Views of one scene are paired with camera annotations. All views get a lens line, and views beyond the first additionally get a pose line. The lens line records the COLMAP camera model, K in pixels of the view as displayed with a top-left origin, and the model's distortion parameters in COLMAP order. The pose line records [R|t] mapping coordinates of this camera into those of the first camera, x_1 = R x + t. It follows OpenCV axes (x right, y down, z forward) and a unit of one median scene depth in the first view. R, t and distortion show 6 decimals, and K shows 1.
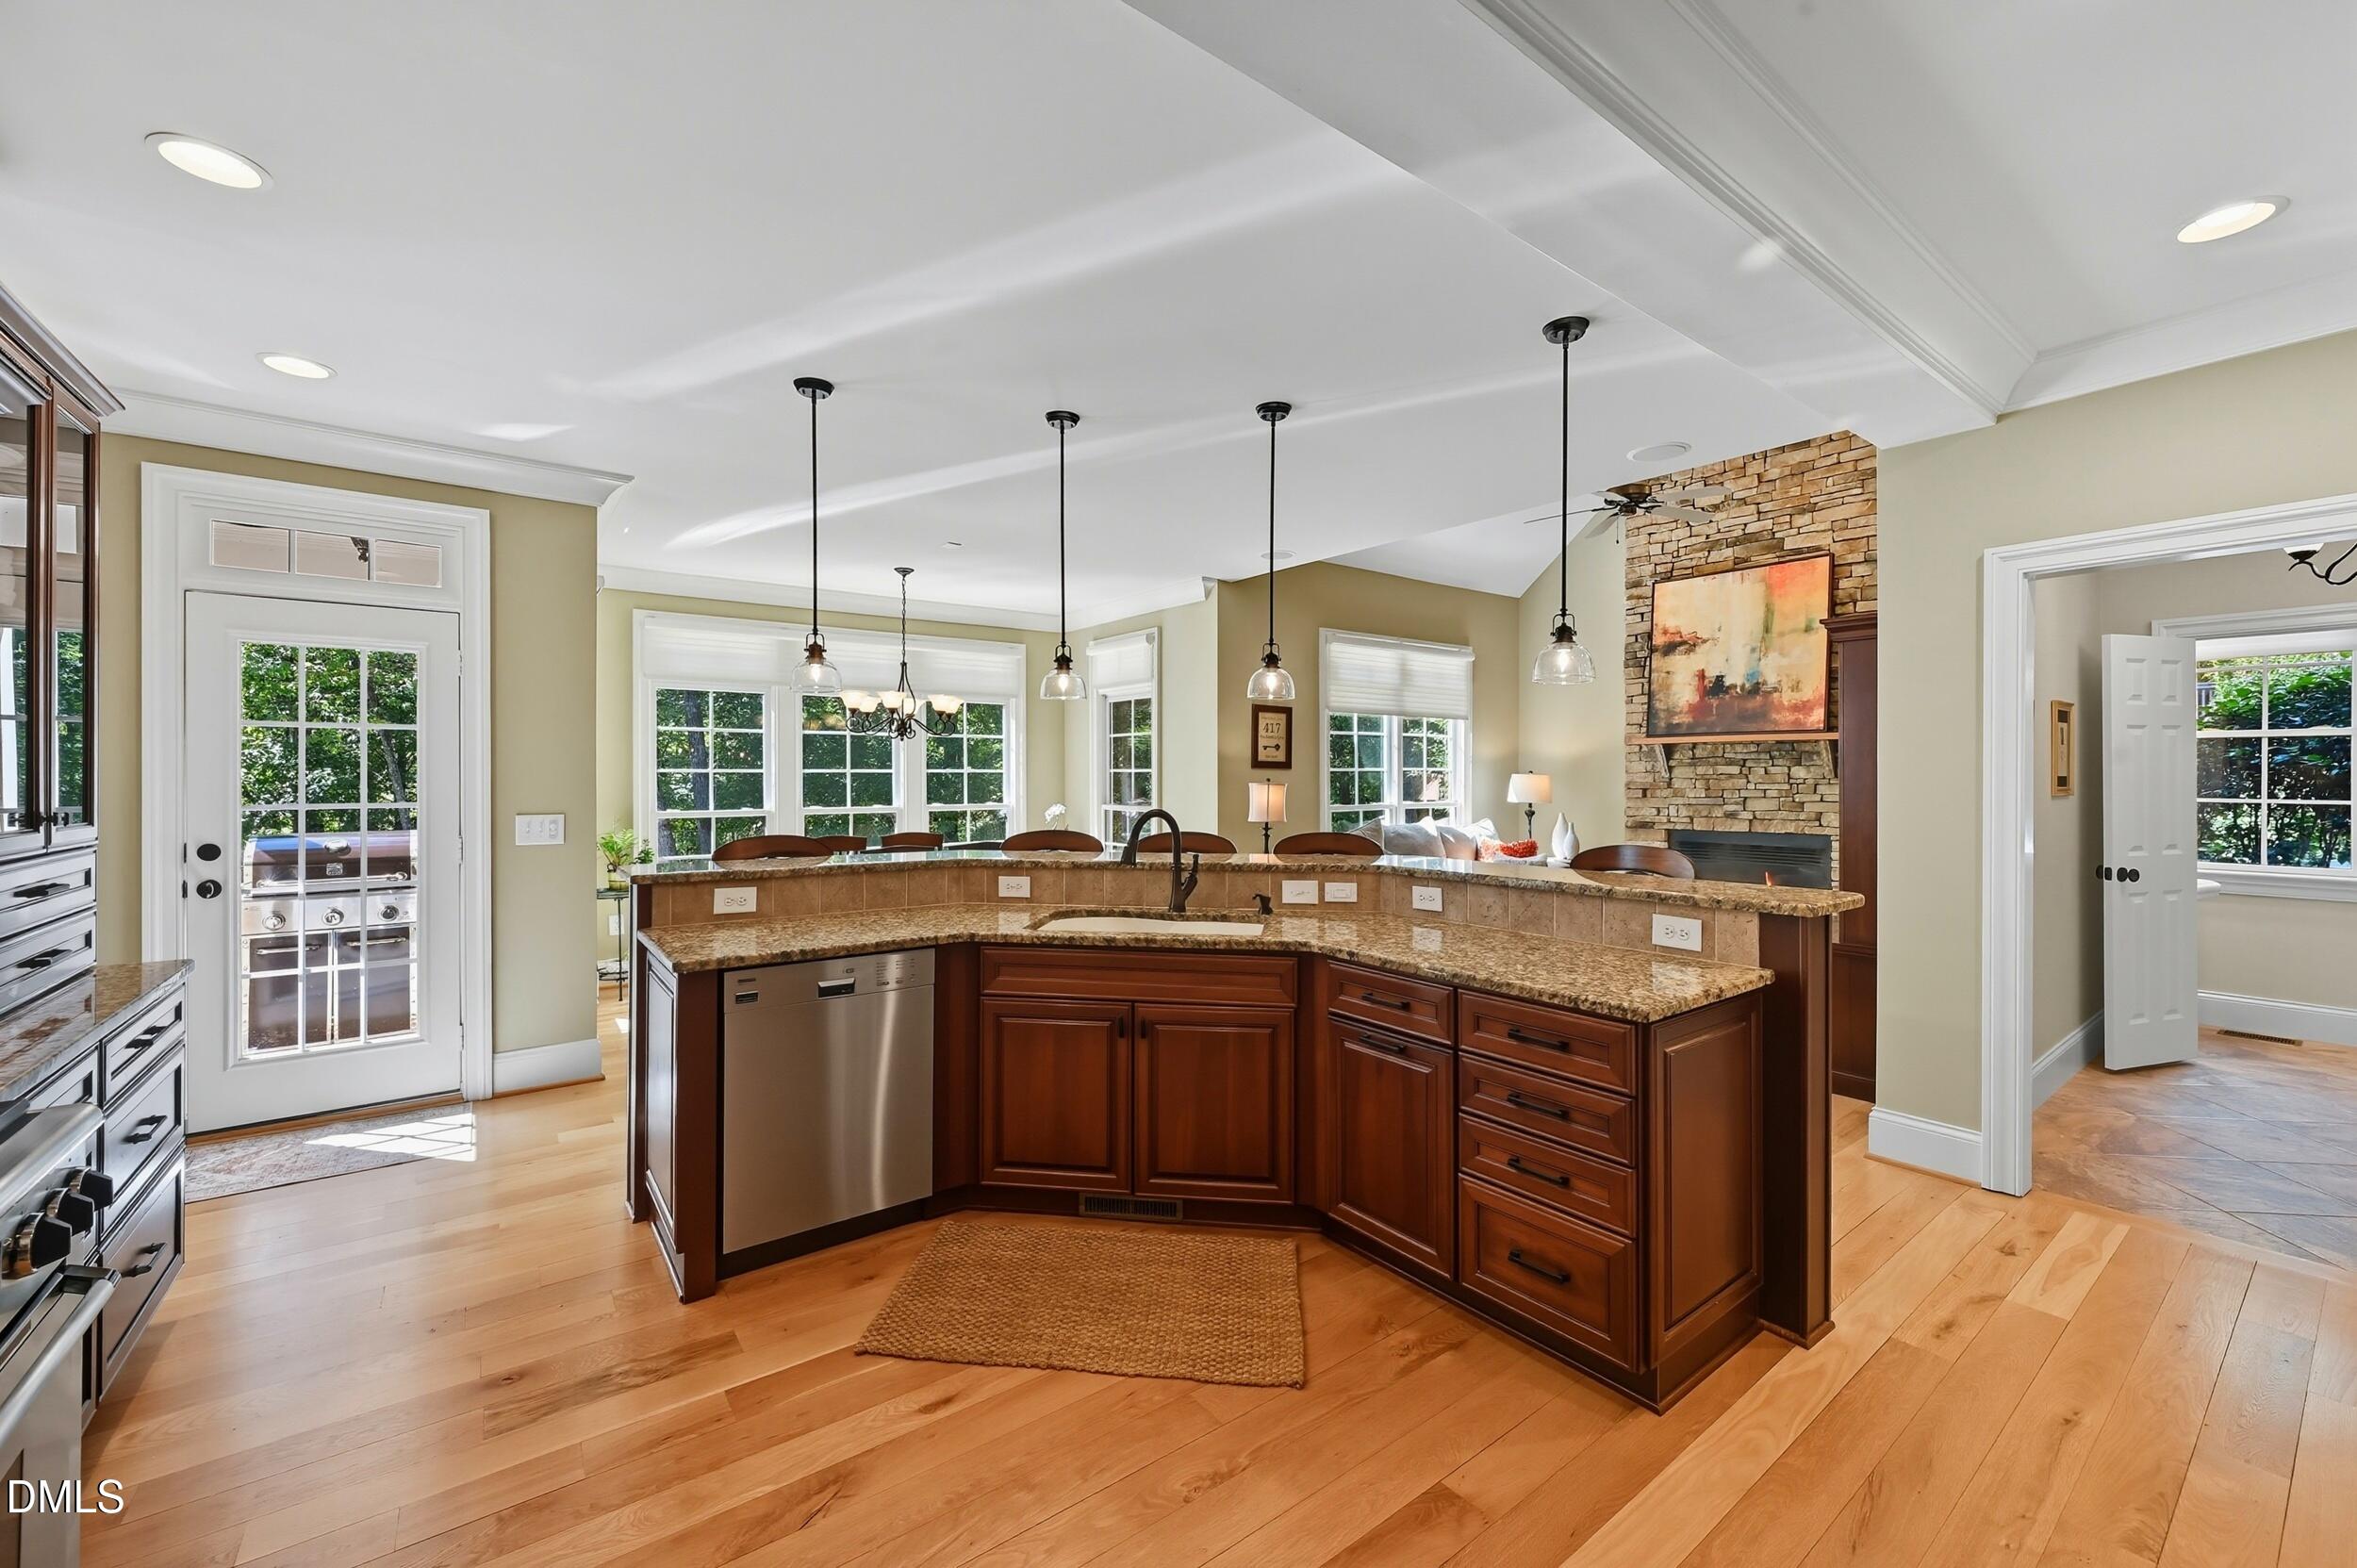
lens RADIAL K [[917.5, 0, 1192.7], [0, 917.5, 771.8], [0, 0, 1]] dist [0.000185, -0.000479]
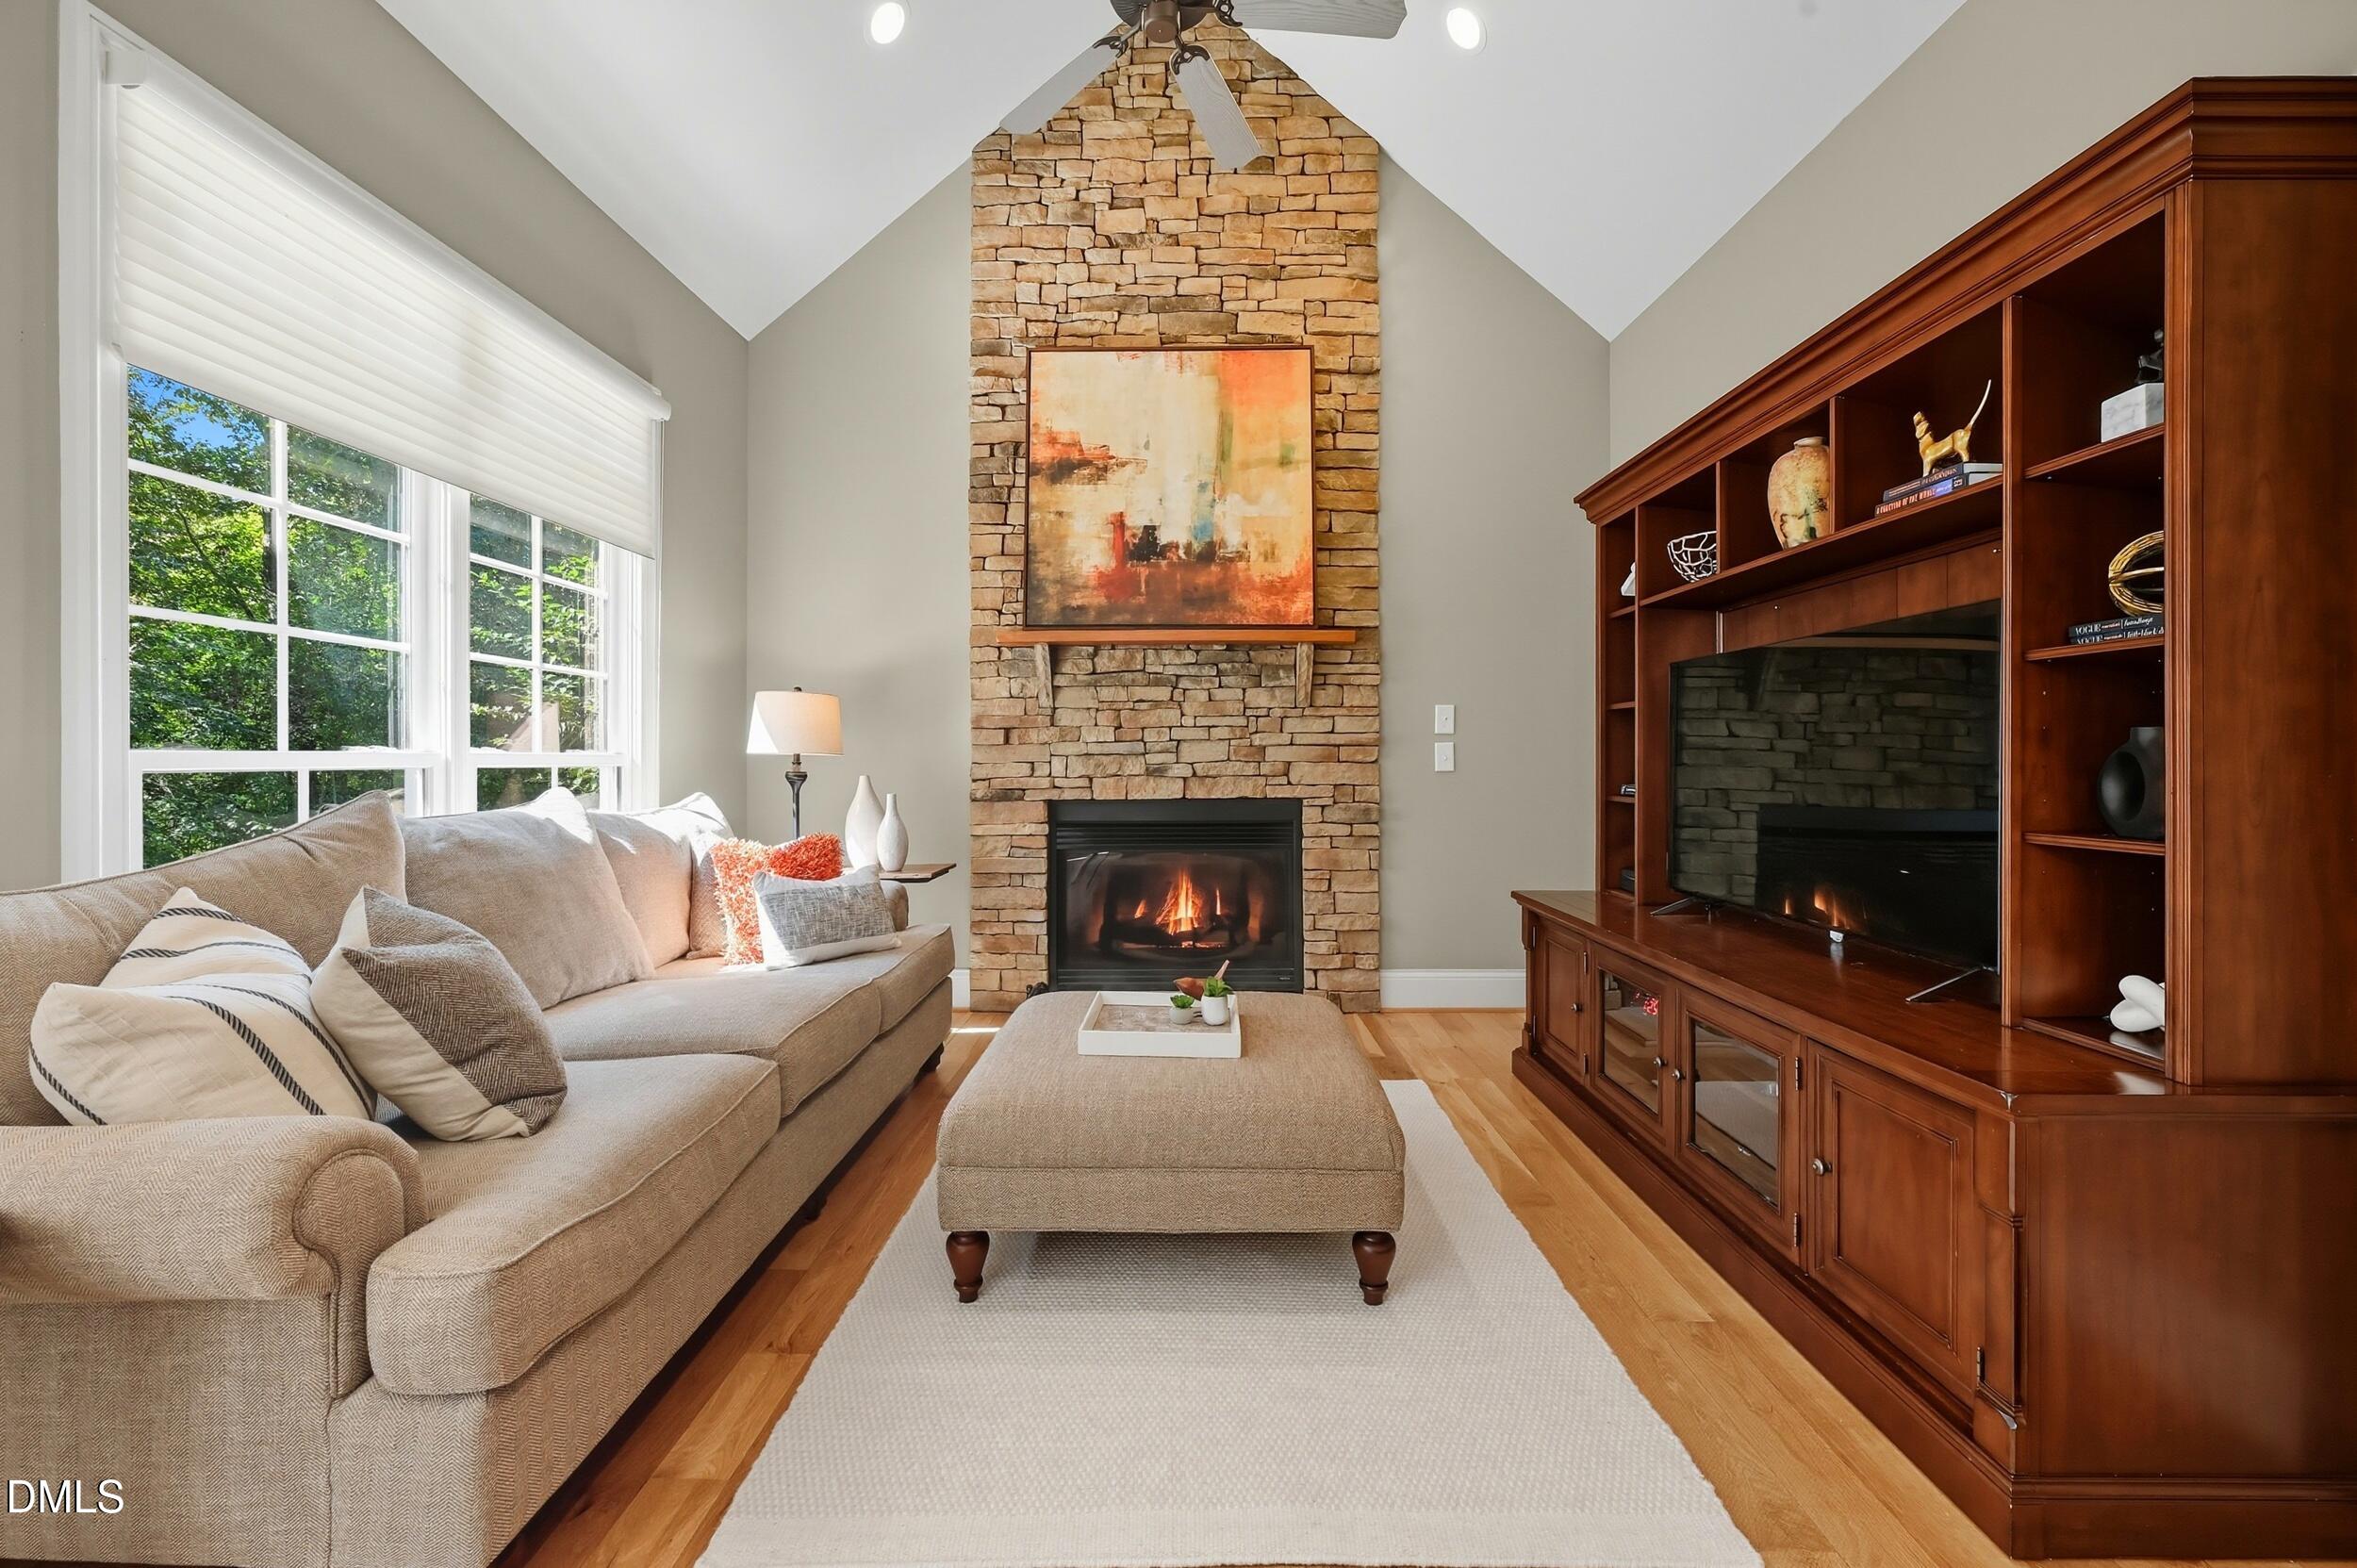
lens RADIAL K [[955.5, 0, 1195.0], [0, 955.5, 759.0], [0, 0, 1]] dist [-0.000359, 0.000552]
pose [[0.610558, 0.000800, 0.791971, 0.119422], [-0.001478, 0.999999, 0.000129, 0.039447], [-0.791970, -0.001249, 0.610558, 0.606086]]
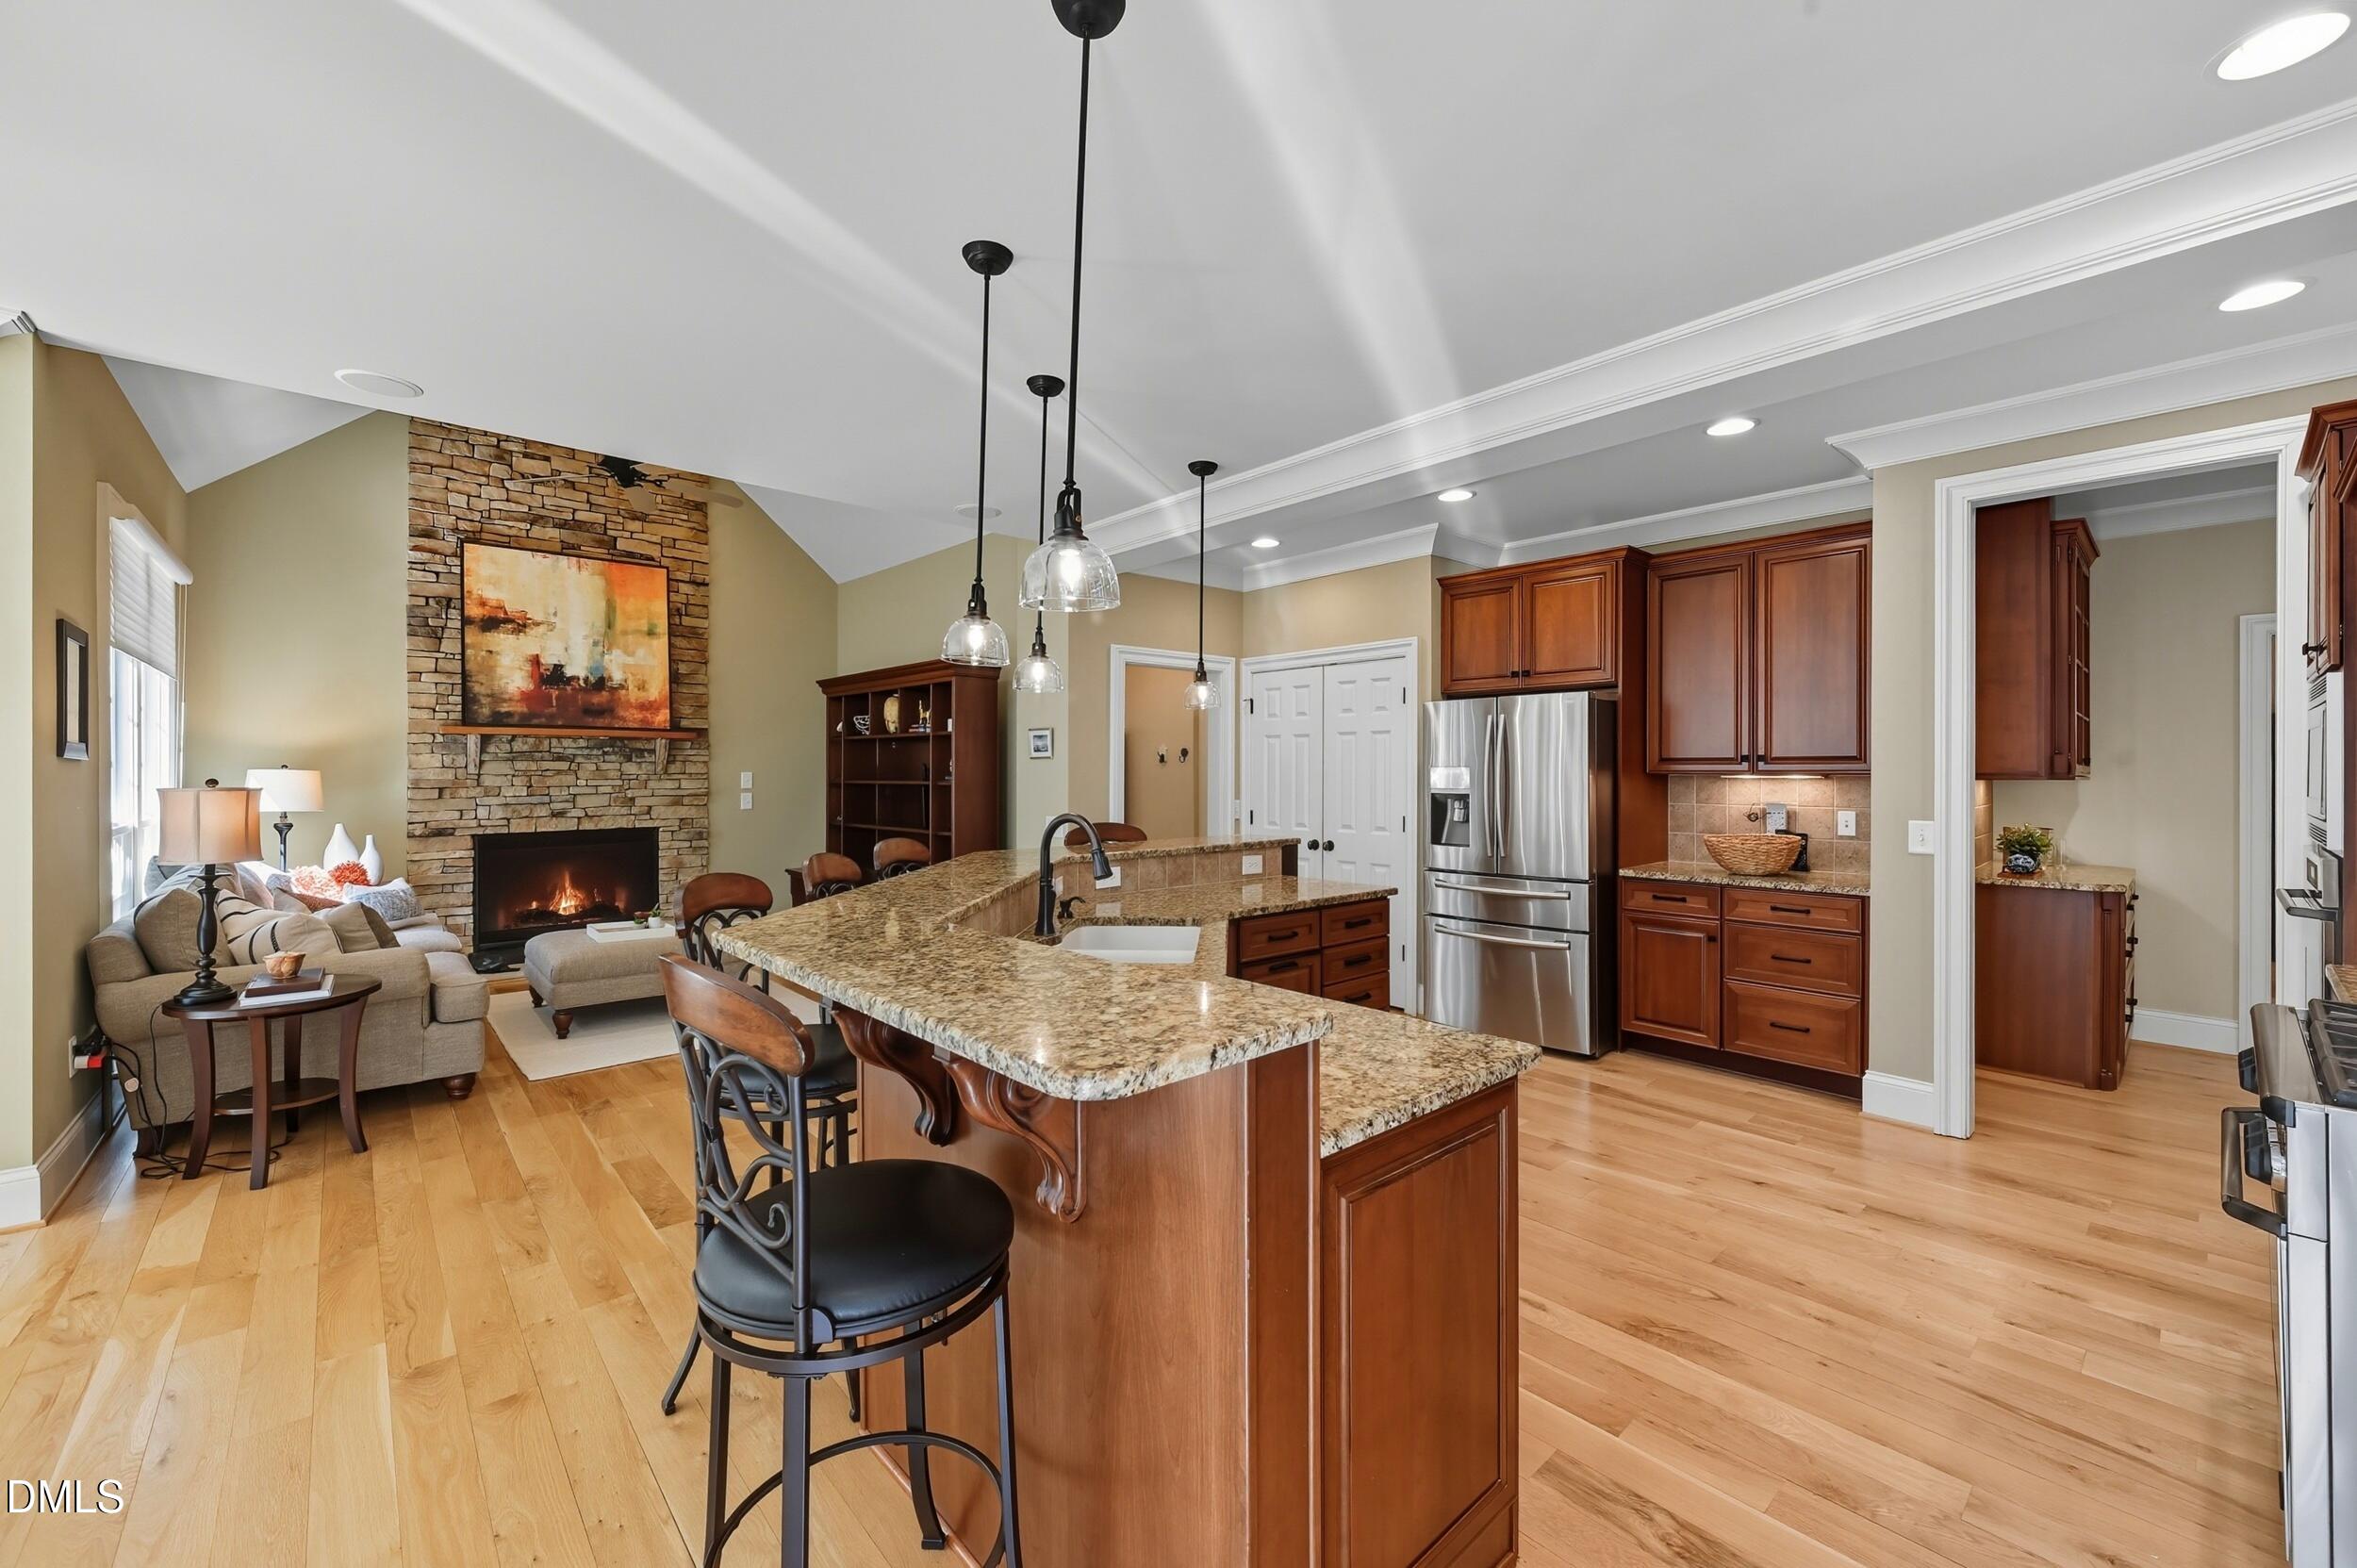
lens RADIAL K [[917.5, 0, 1160.9], [0, 917.5, 771.2], [0, 0, 1]] dist [0.000185, -0.000479]
pose [[-0.056905, 0.000332, 0.998380, -0.386193], [-0.003293, 0.999994, -0.000520, 0.002347], [-0.998374, -0.003318, -0.056904, 0.434747]]
